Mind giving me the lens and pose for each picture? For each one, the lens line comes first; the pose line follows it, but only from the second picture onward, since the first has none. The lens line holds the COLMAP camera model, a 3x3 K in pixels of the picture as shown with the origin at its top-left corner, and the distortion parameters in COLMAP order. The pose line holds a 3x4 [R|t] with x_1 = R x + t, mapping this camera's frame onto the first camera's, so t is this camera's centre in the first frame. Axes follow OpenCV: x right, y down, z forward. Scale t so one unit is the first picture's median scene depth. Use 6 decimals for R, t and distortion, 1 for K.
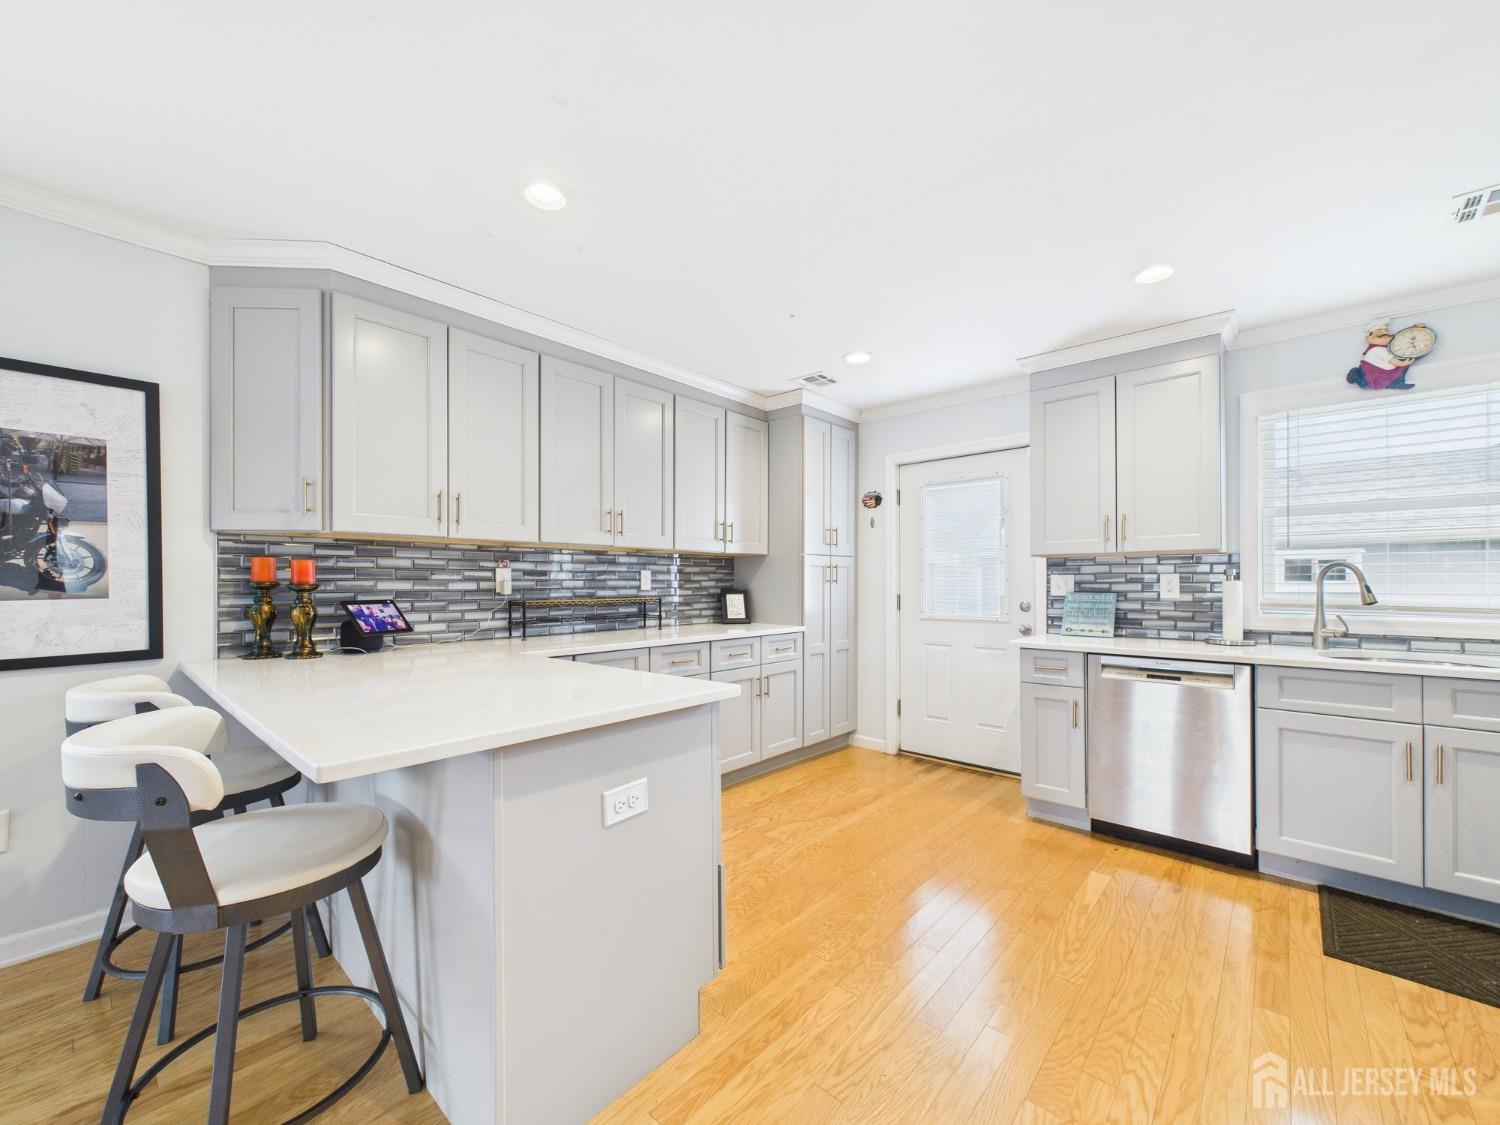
lens RADIAL K [[603.0, 0, 749.2], [0, 603.0, 581.6], [0, 0, 1]] dist [0.002682, -0.000432]
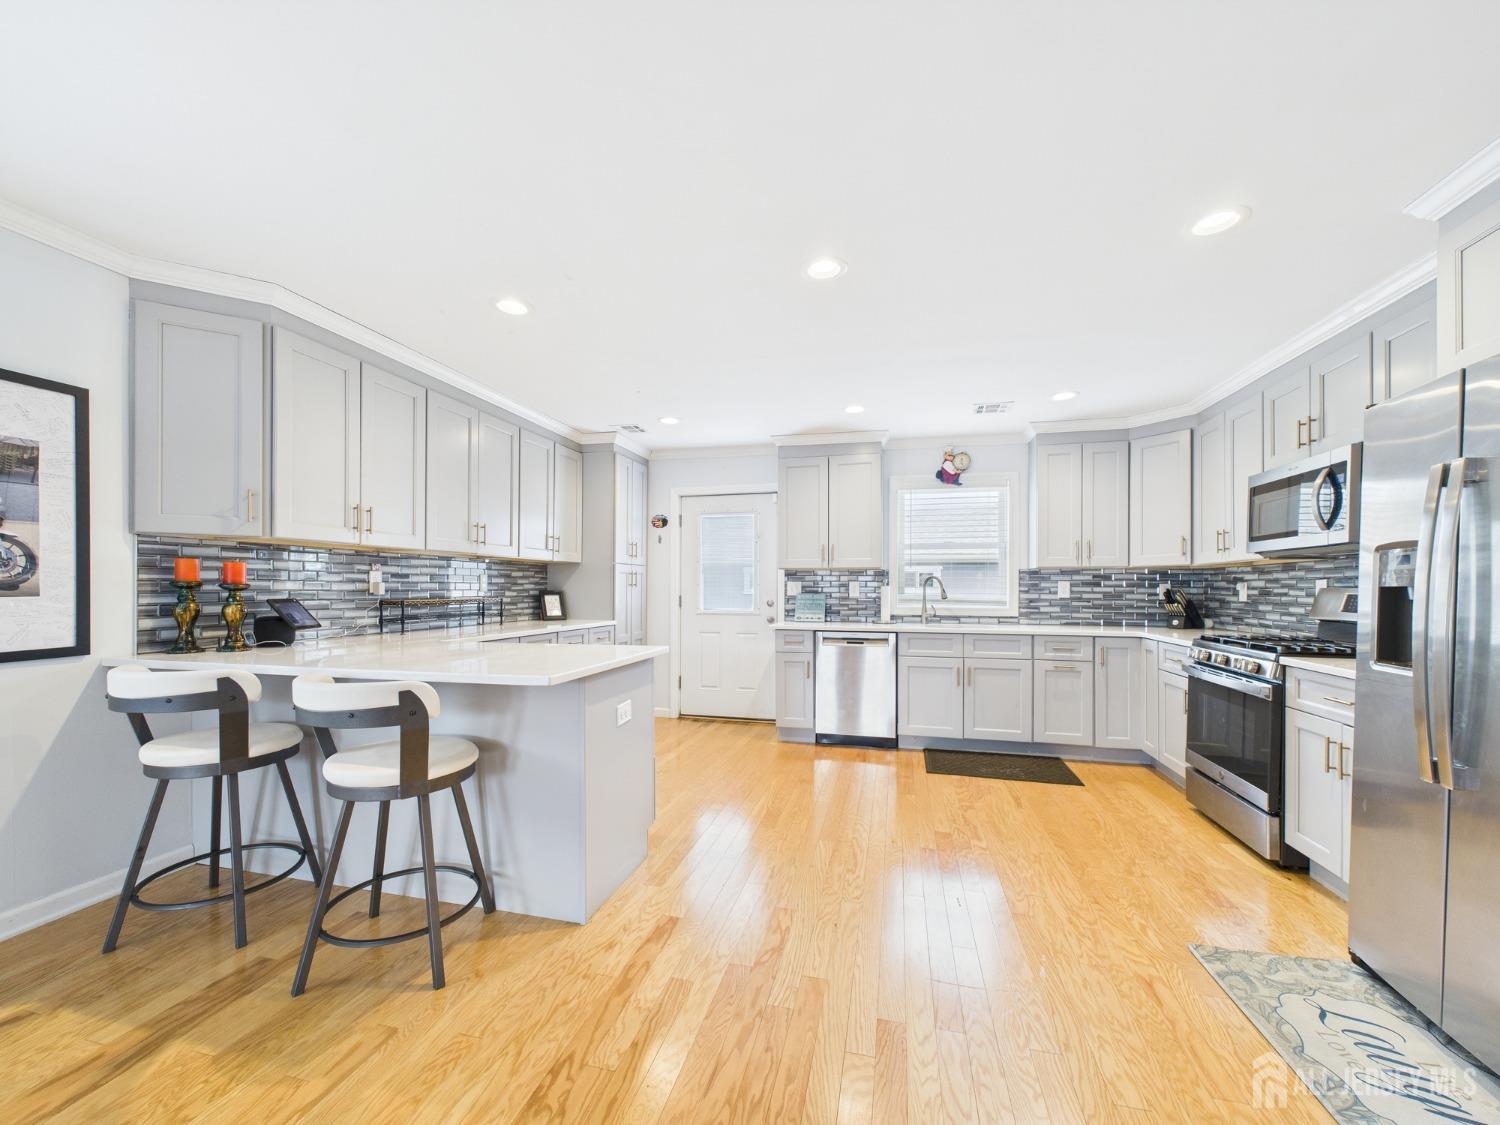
lens RADIAL K [[603.0, 0, 748.9], [0, 603.0, 586.5], [0, 0, 1]] dist [0.002682, -0.000432]
pose [[0.884622, 0.005387, 0.466277, -0.321586], [-0.005673, 0.999984, -0.000789, 0.003325], [-0.466273, -0.001948, 0.884639, -0.312927]]
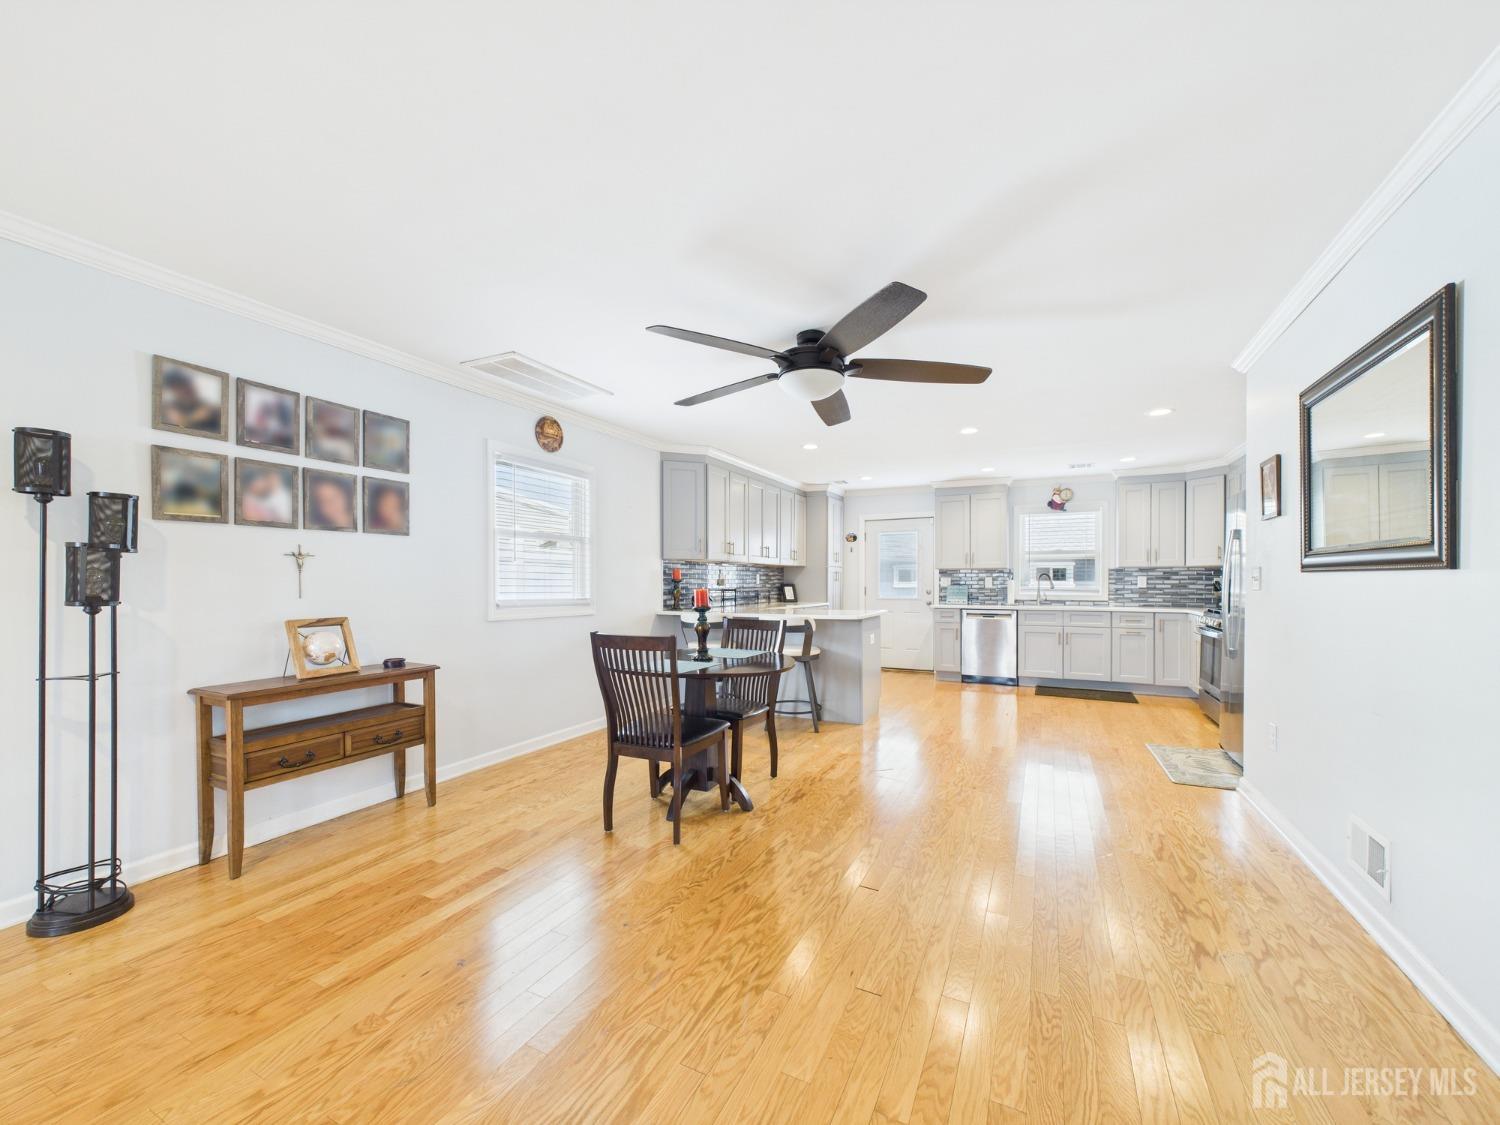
lens RADIAL K [[603.0, 0, 748.8], [0, 603.0, 584.6], [0, 0, 1]] dist [0.002682, -0.000432]
pose [[0.963916, 0.000142, 0.266206, -0.894541], [-0.001767, 0.999981, 0.005865, 0.004716], [-0.266200, -0.006124, 0.963898, -1.099789]]
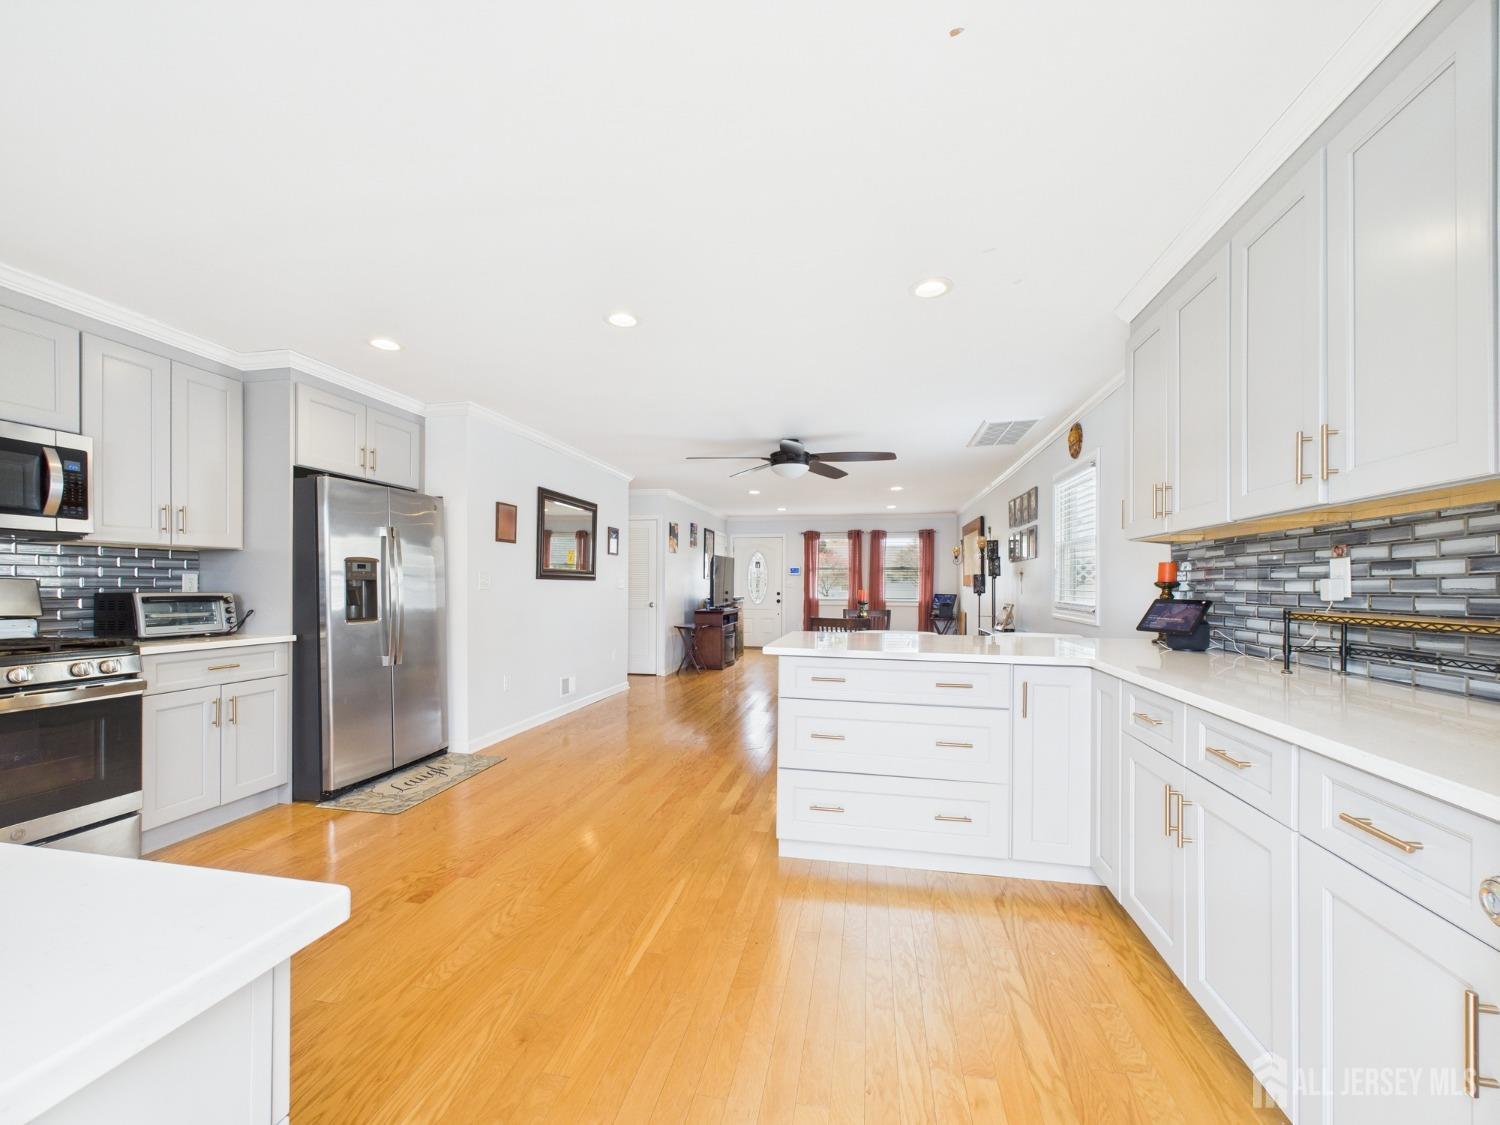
lens RADIAL K [[603.0, 0, 751.2], [0, 603.0, 581.7], [0, 0, 1]] dist [0.002682, -0.000432]
pose [[-0.861348, -0.005461, -0.507986, 0.428144], [-0.003167, 0.999981, -0.005379, 0.006713], [0.508006, -0.003025, -0.861348, 1.241922]]
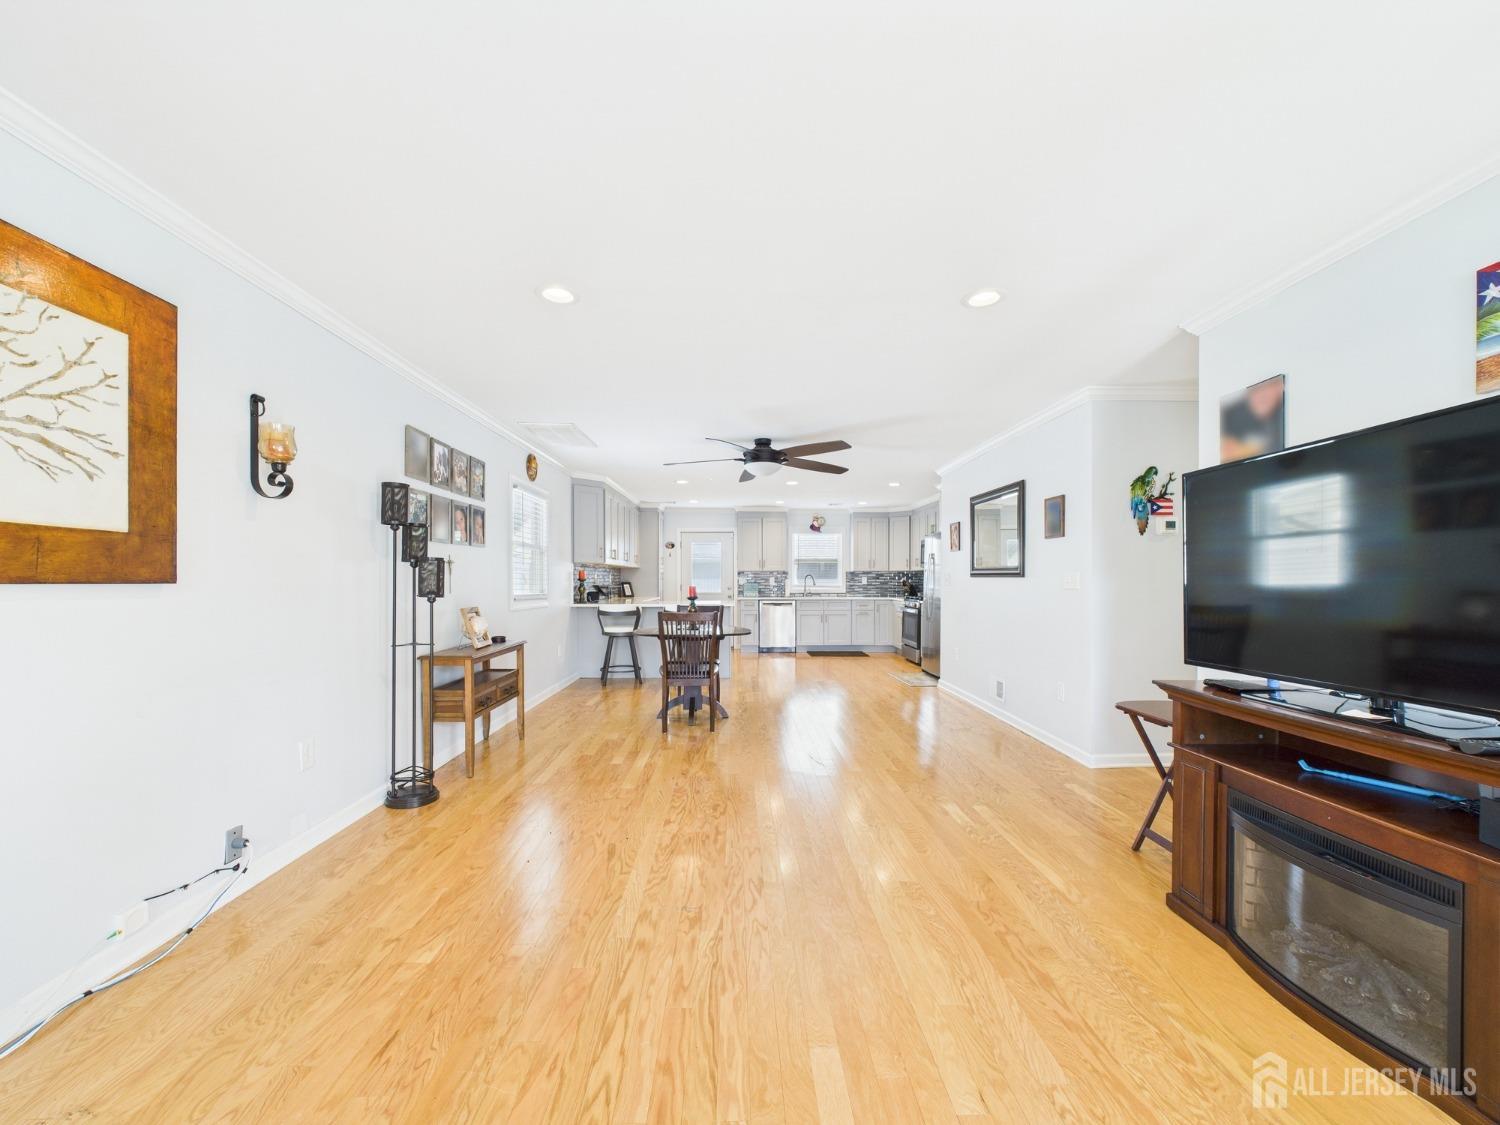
lens RADIAL K [[603.0, 0, 750.8], [0, 603.0, 586.1], [0, 0, 1]] dist [0.002682, -0.000432]
pose [[0.729645, -0.005260, 0.683806, -1.737247], [-0.002693, 0.999941, 0.010566, 0.001568], [-0.683821, -0.009551, 0.729588, -1.407391]]
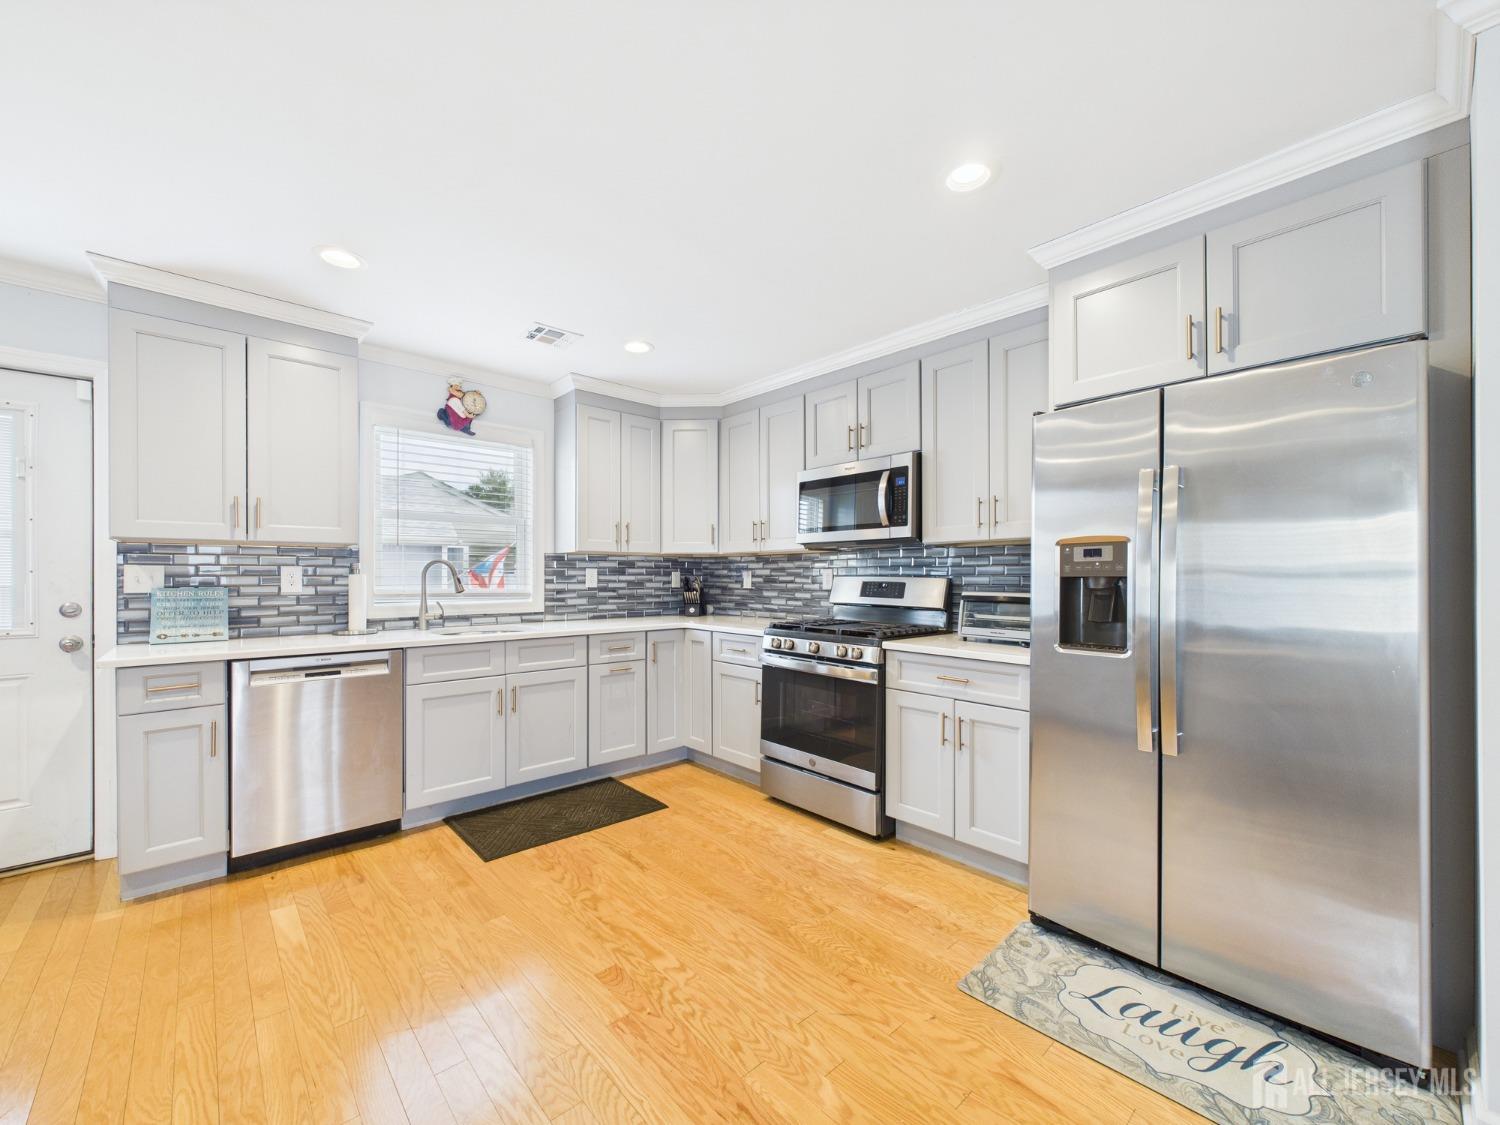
lens RADIAL K [[603.0, 0, 750.7], [0, 603.0, 575.2], [0, 0, 1]] dist [0.002682, -0.000432]
pose [[0.102970, 0.001778, 0.994683, -0.180891], [-0.003753, 0.999992, -0.001399, -0.000245], [-0.994677, -0.003589, 0.102976, 0.192317]]
